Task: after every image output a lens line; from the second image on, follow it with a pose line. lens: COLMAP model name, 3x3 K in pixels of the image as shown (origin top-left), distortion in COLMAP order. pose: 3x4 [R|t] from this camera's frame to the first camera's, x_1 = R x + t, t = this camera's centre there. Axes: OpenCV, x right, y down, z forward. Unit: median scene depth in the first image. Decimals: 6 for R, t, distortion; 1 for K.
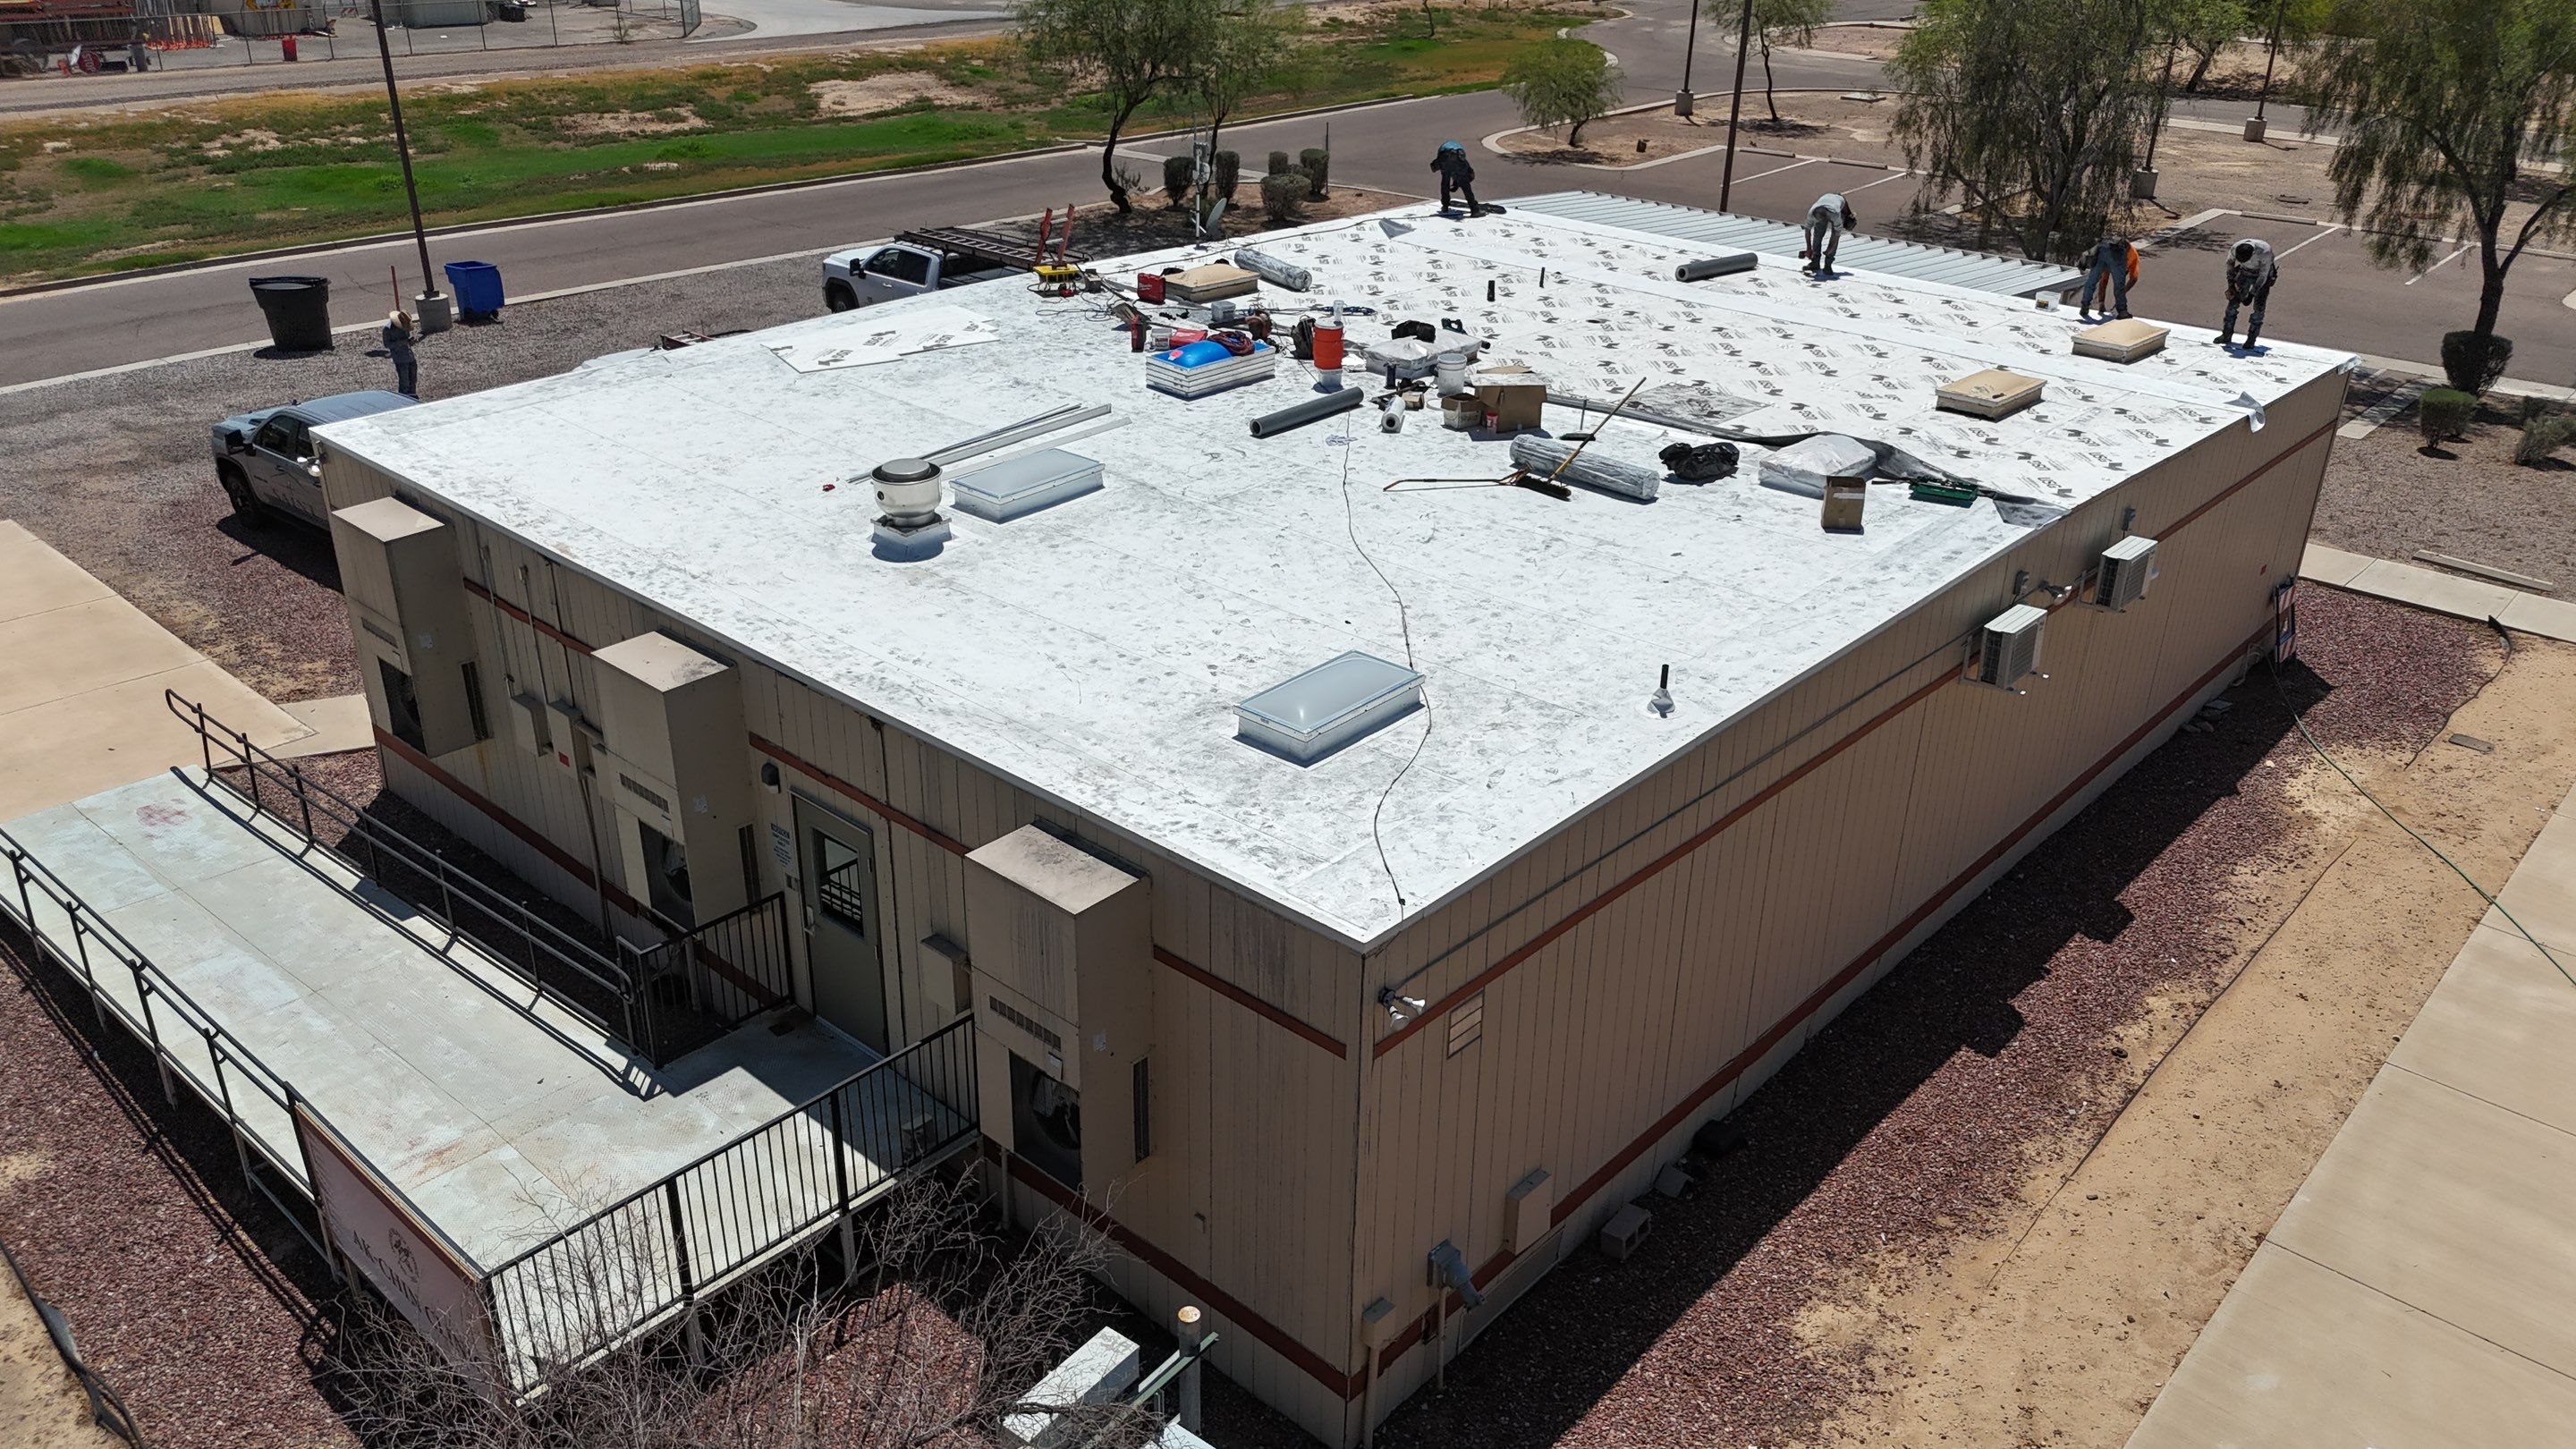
lens RADIAL K [[1934.6, 0, 1289.4], [0, 1934.6, 731.3], [0, 0, 1]] dist [0.005161, 0.001235]
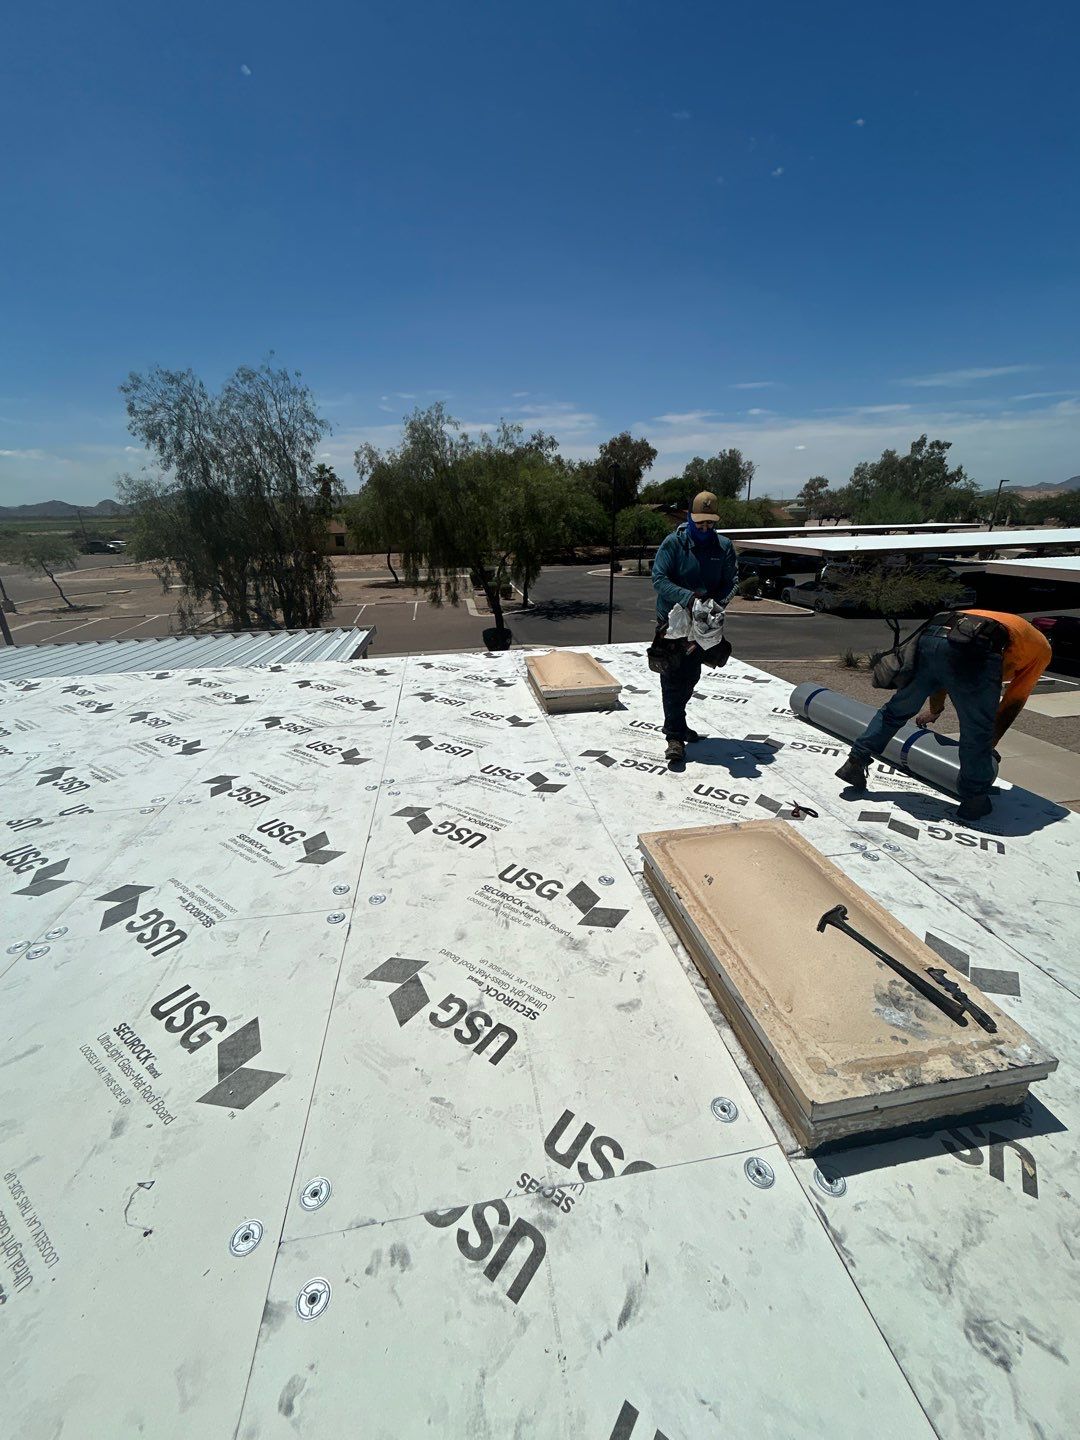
lens RADIAL K [[570.4, 0, 534.7], [0, 570.4, 720.5], [0, 0, 1]] dist [-0.001117, -0.000025]
pose [[0.618783, -0.304898, 0.723978, 0.171244], [0.372638, 0.925244, 0.071167, -0.143755], [-0.691555, 0.225744, 0.686142, 0.592316]]
